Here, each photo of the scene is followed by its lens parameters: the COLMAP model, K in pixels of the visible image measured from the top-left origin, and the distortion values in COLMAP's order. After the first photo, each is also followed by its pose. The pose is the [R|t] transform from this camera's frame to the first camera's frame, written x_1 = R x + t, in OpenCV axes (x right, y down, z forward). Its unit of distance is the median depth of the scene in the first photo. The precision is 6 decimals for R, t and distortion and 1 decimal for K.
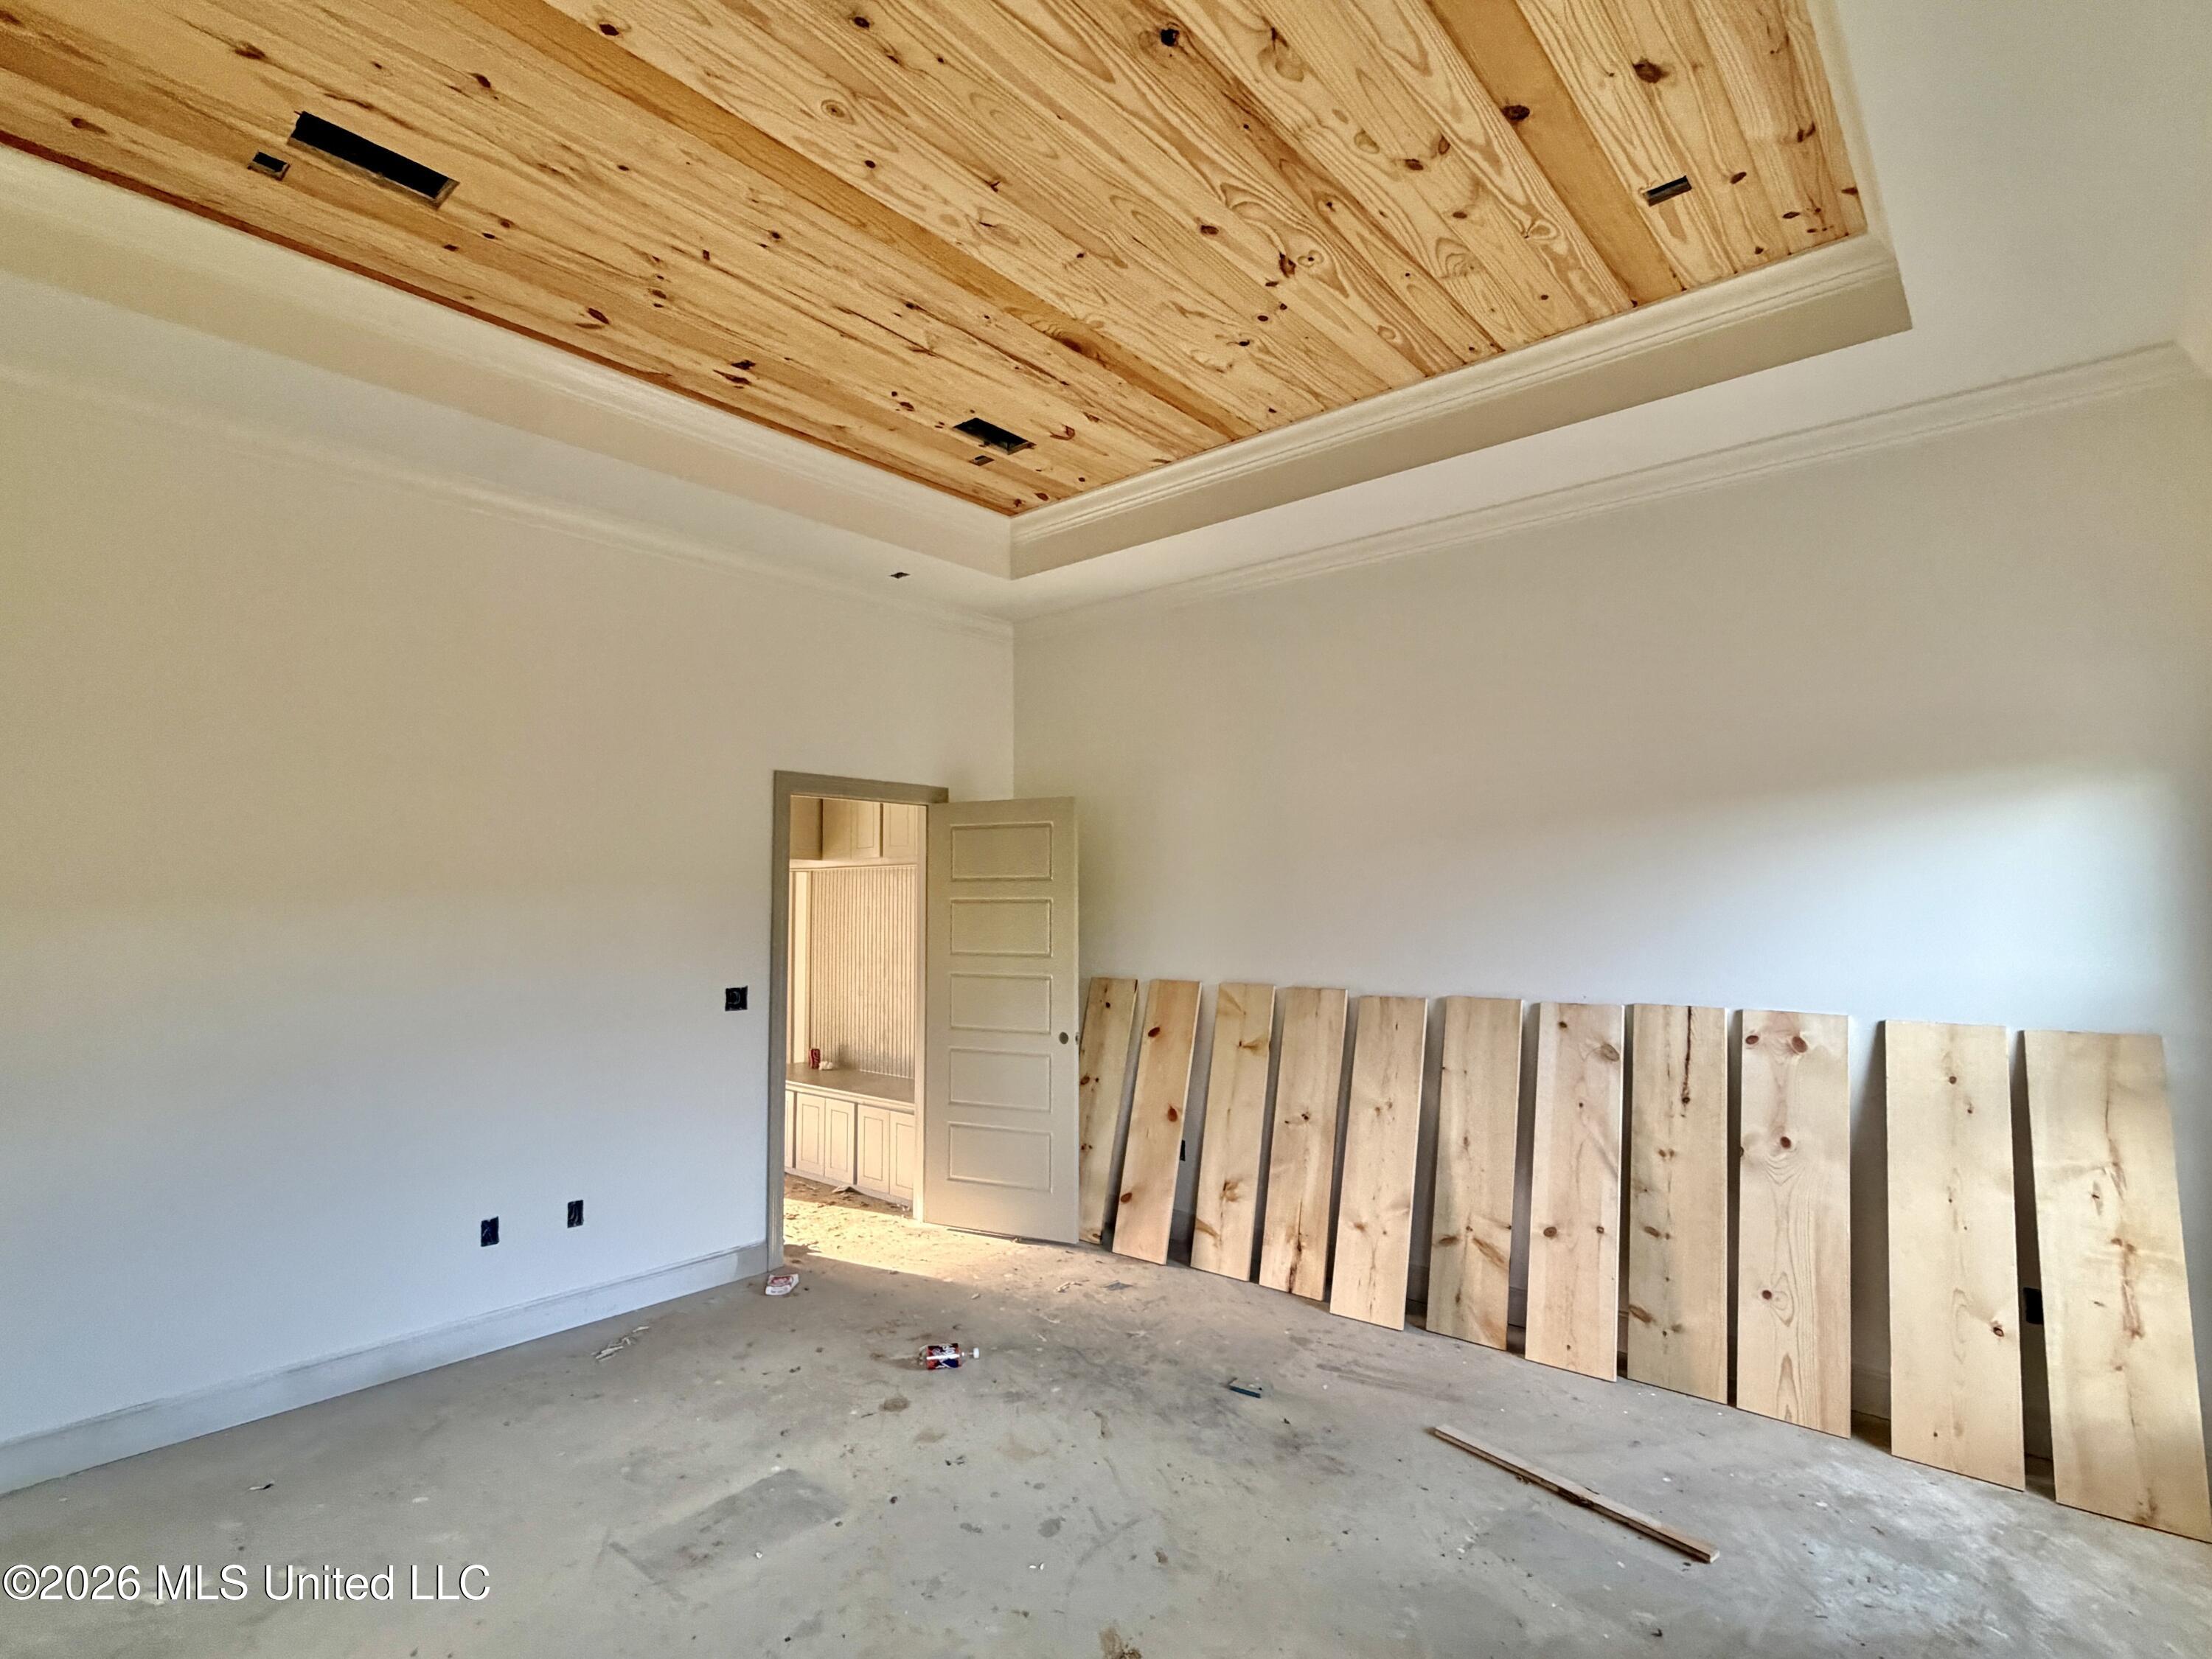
lens RADIAL K [[1093.1, 0, 1106.0], [0, 1093.1, 829.5], [0, 0, 1]] dist [-0.001637, -0.000139]
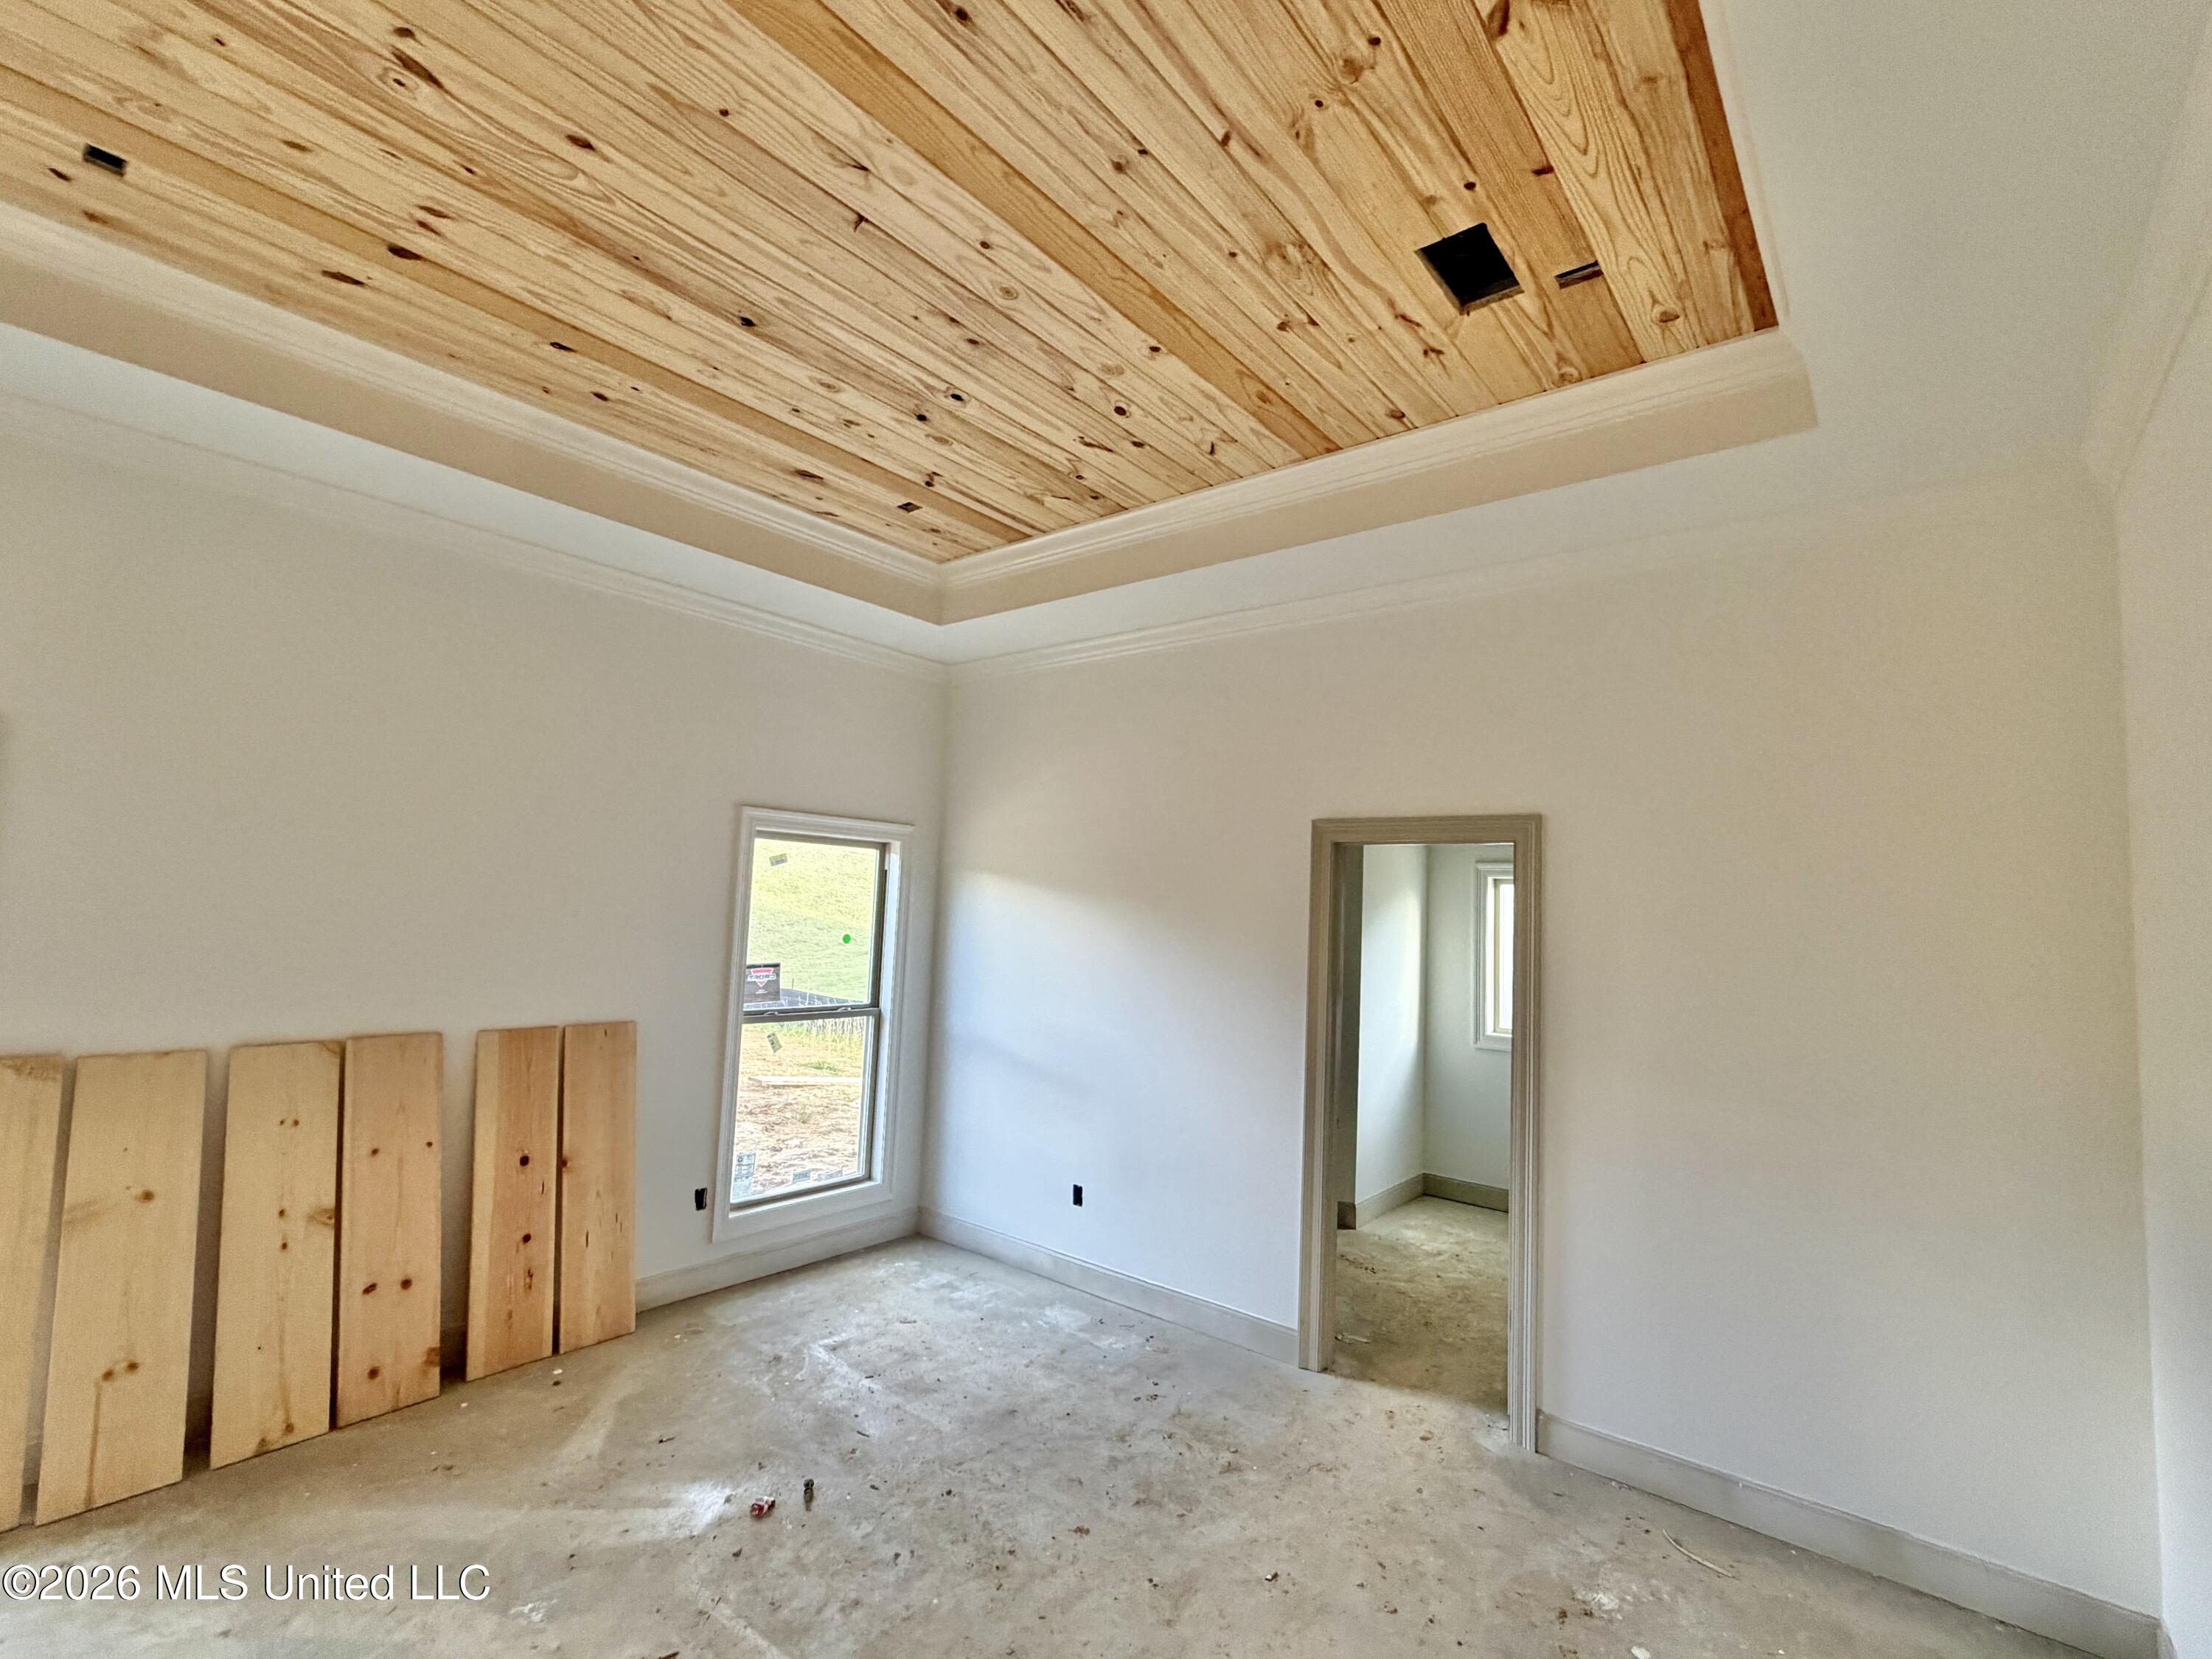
lens RADIAL K [[1000.5, 0, 1108.4], [0, 1000.5, 834.7], [0, 0, 1]] dist [-0.000223, -0.000052]
pose [[-0.998947, -0.038637, -0.024723, -0.322246], [-0.034792, 0.989463, -0.140546, 0.052439], [0.029893, -0.139538, -0.989765, 1.813251]]
